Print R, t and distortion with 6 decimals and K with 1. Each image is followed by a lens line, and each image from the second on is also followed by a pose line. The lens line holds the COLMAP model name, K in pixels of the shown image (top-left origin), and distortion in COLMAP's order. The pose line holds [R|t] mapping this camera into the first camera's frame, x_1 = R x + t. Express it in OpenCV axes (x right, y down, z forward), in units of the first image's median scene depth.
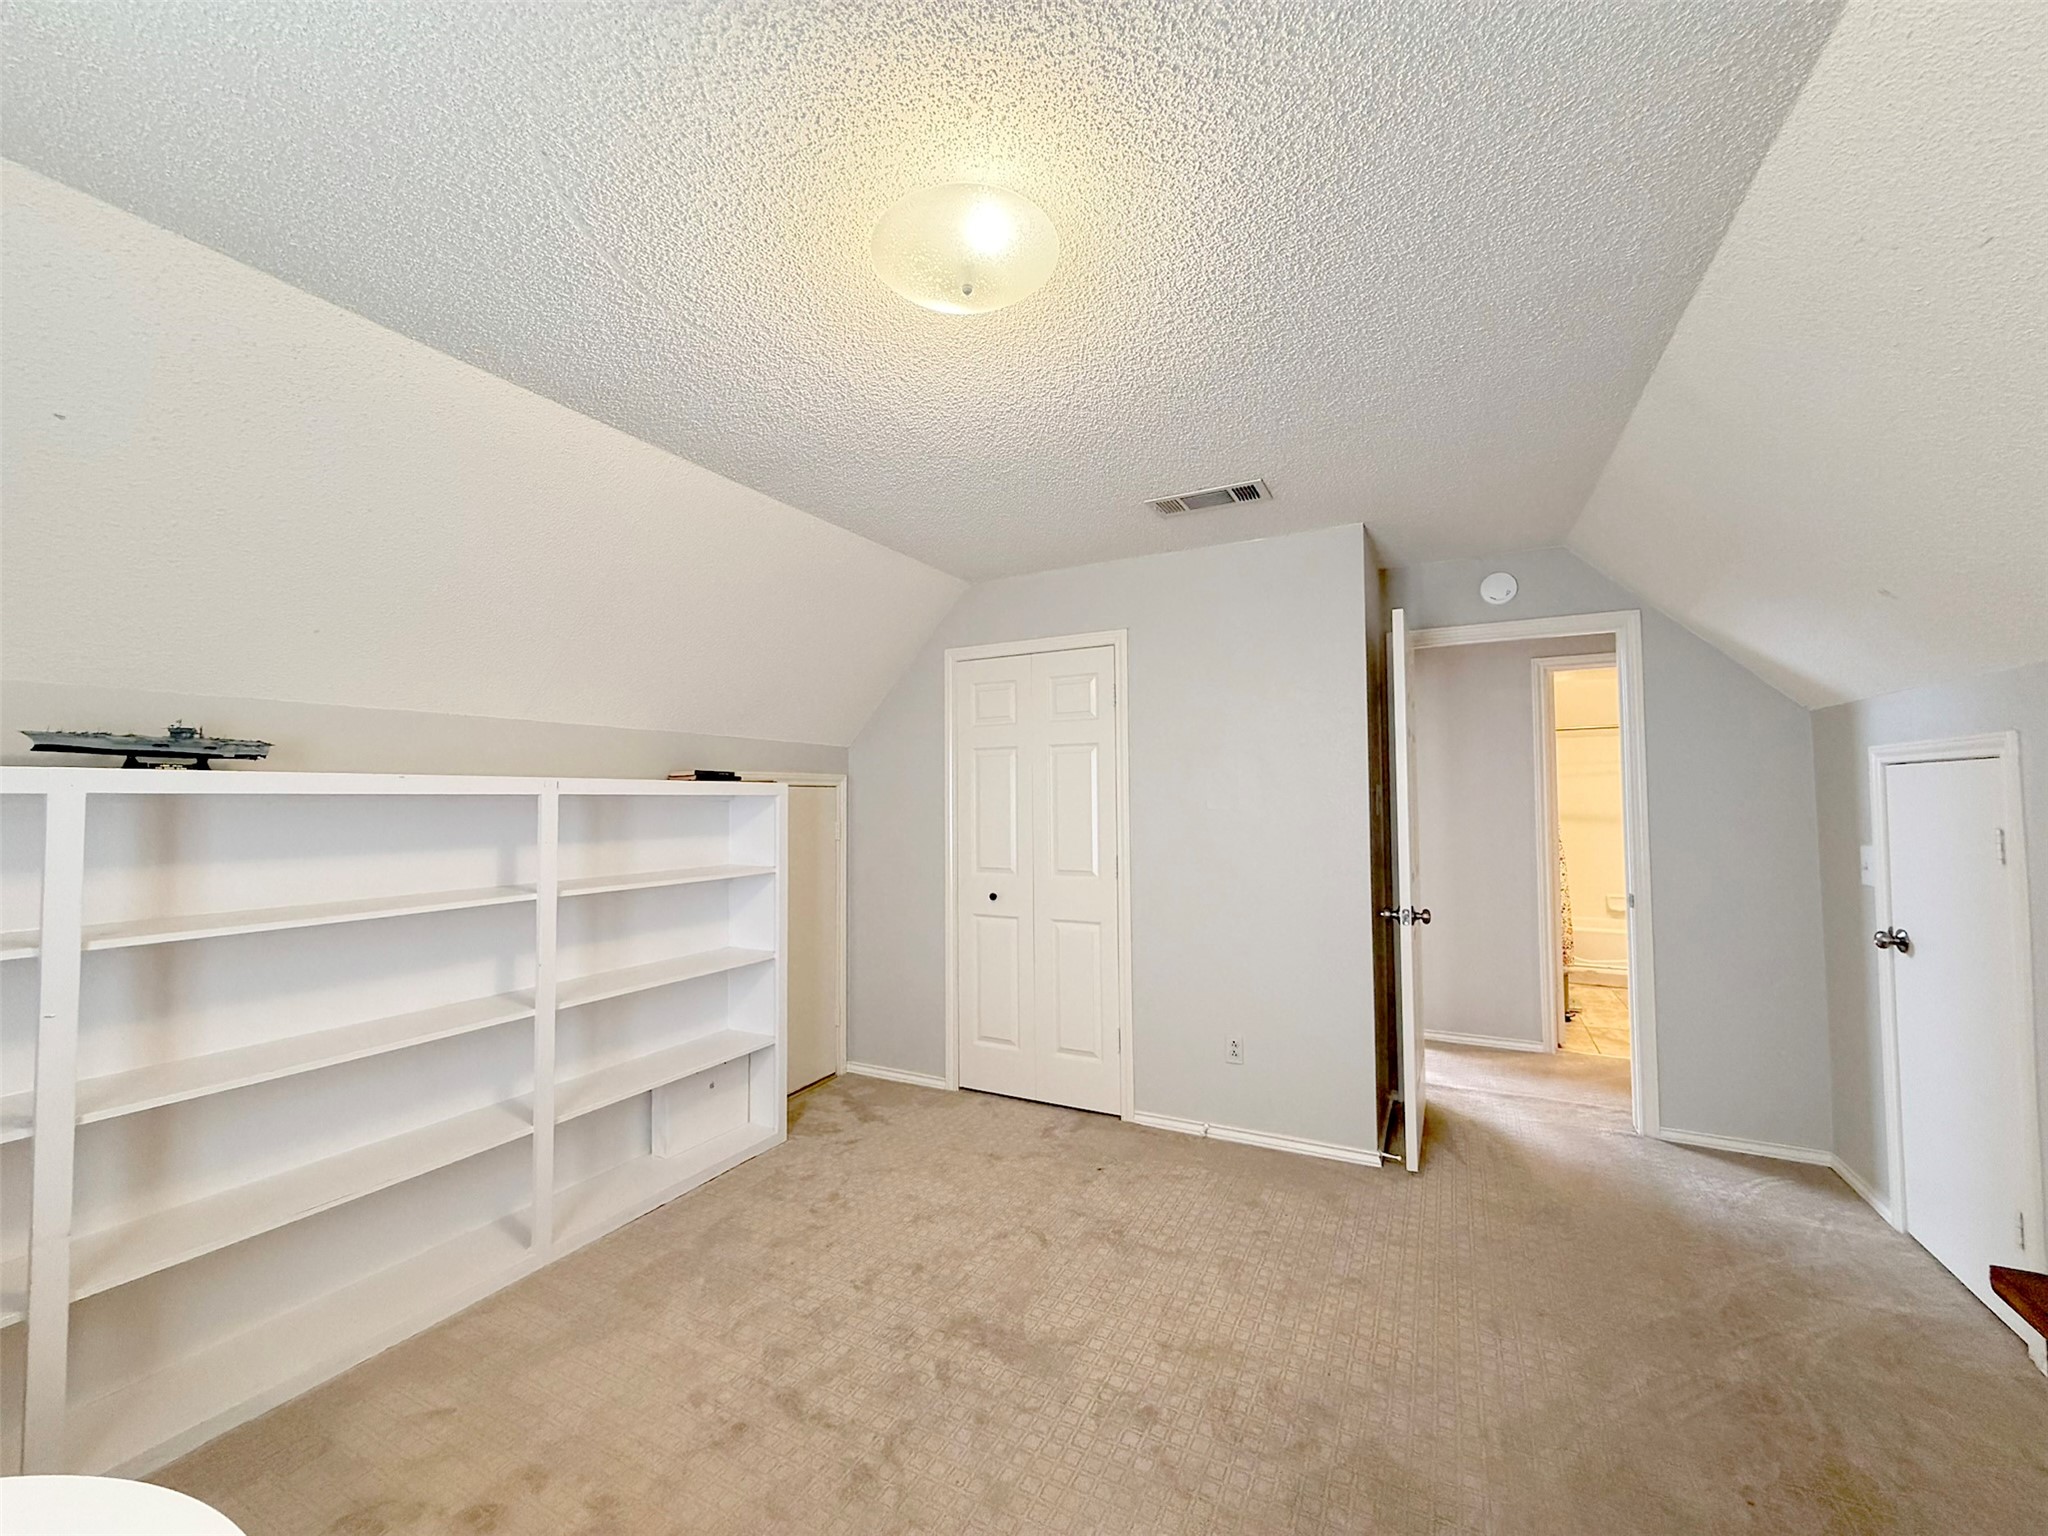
lens RADIAL K [[817.8, 0, 1028.8], [0, 817.8, 753.8], [0, 0, 1]] dist [0.003146, -0.000743]
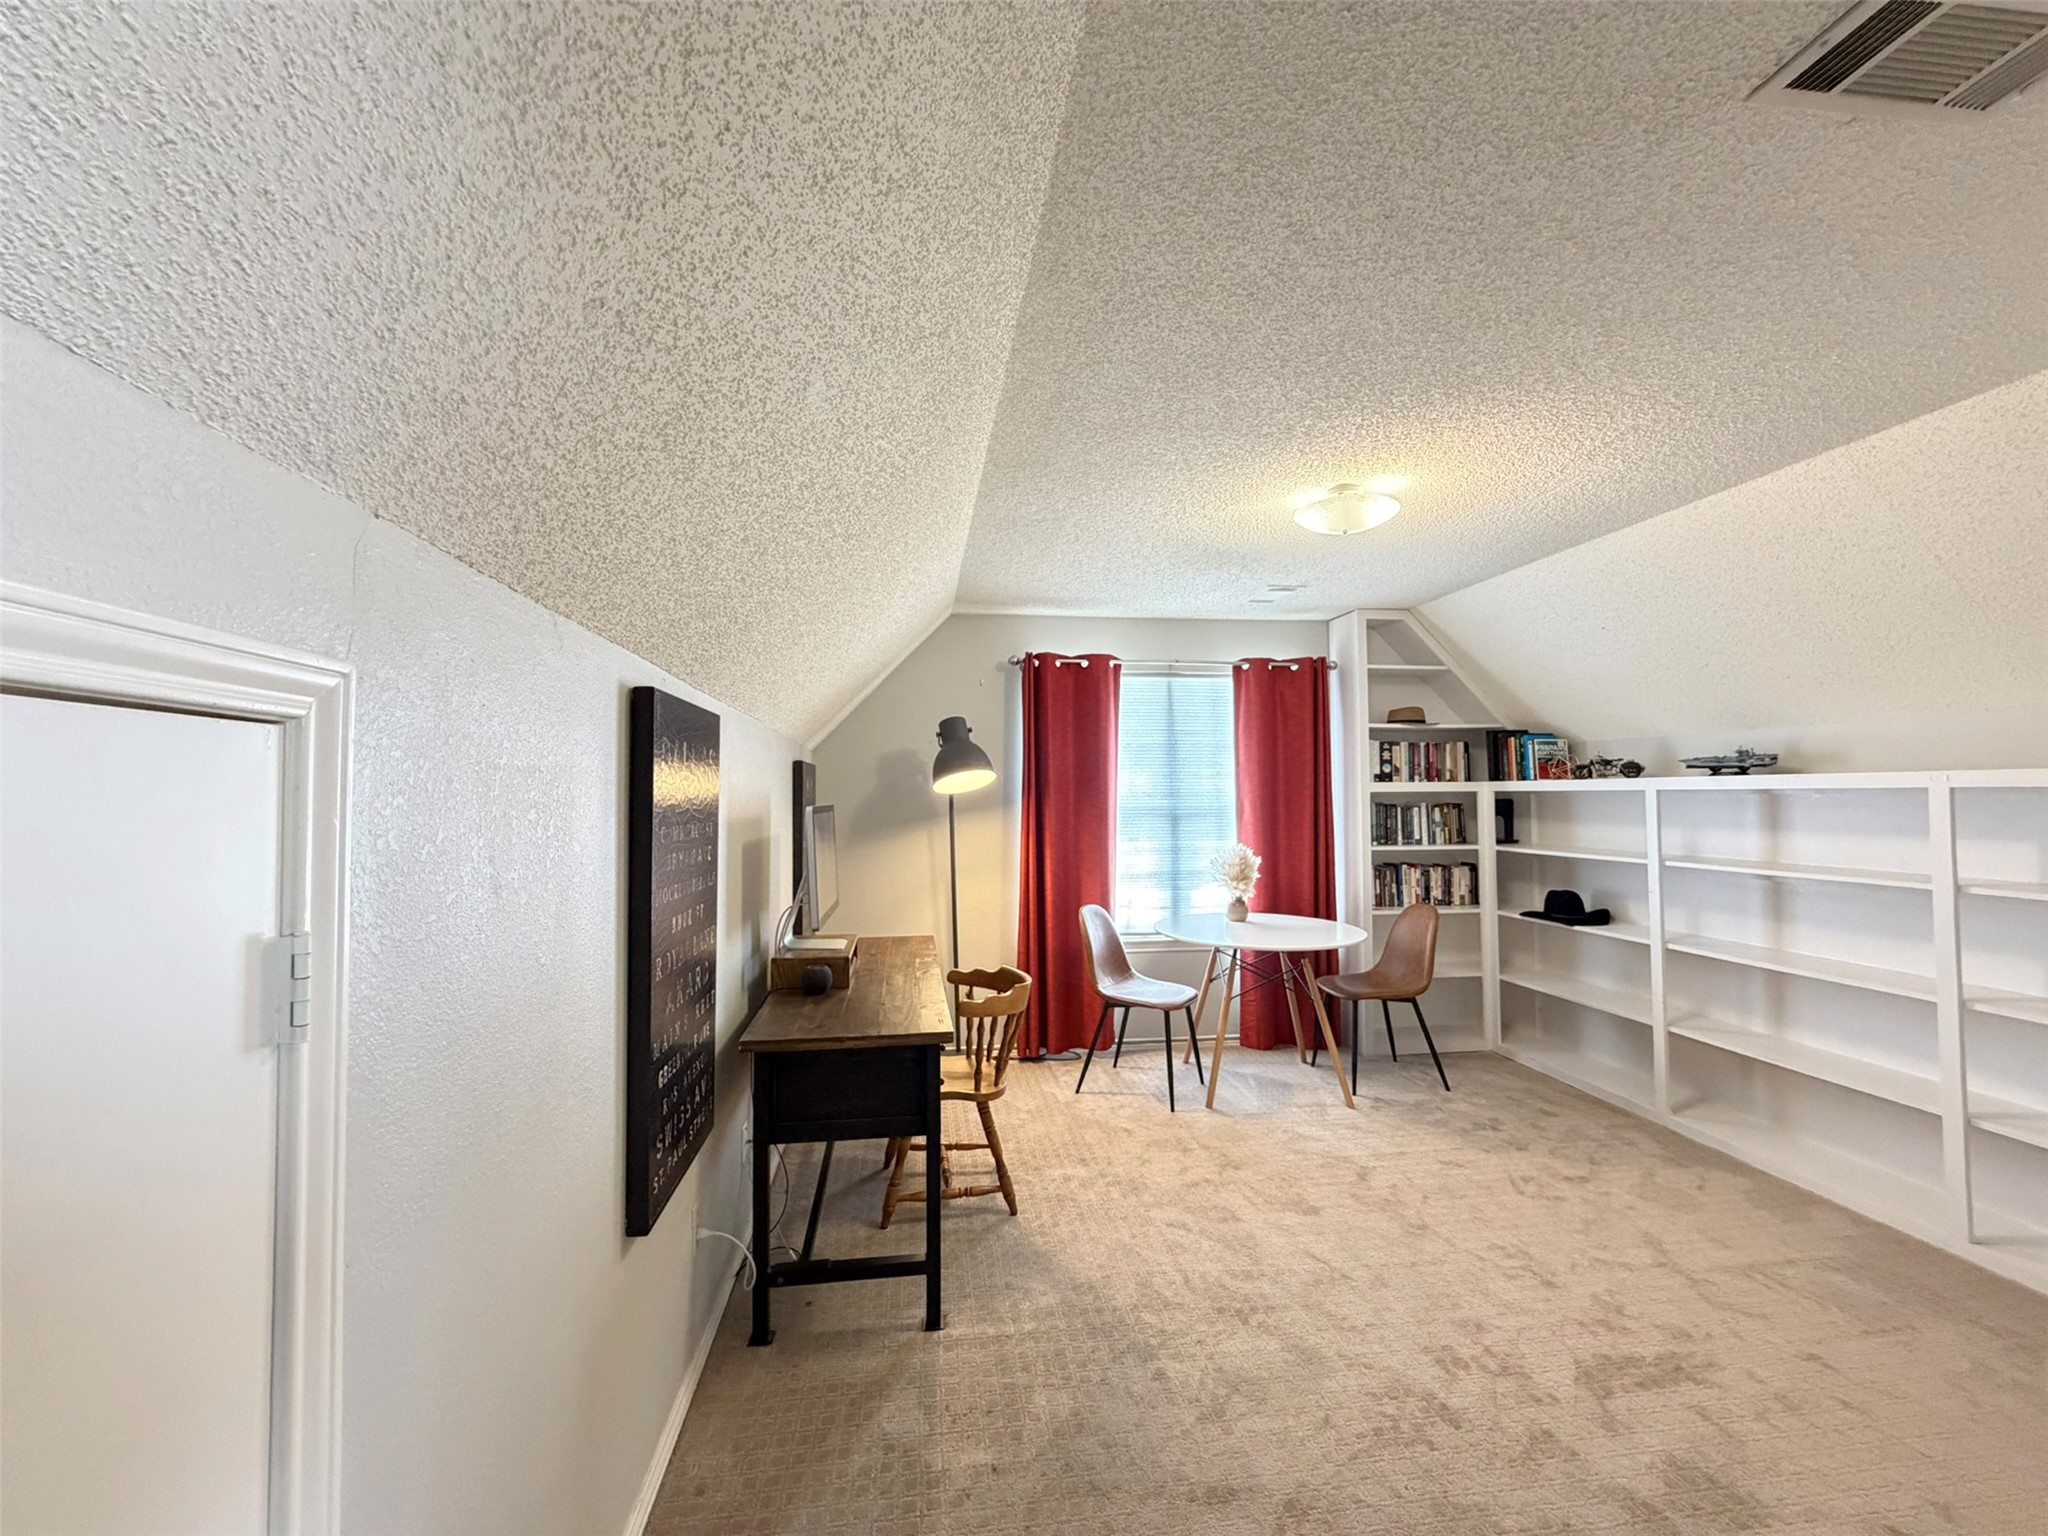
lens RADIAL K [[817.8, 0, 1013.4], [0, 817.8, 771.7], [0, 0, 1]] dist [0.003146, -0.000743]
pose [[-0.813545, -0.010378, -0.581409, 1.133375], [0.036293, 0.996985, -0.068580, 0.070580], [0.580368, -0.076894, -0.810716, 1.417068]]
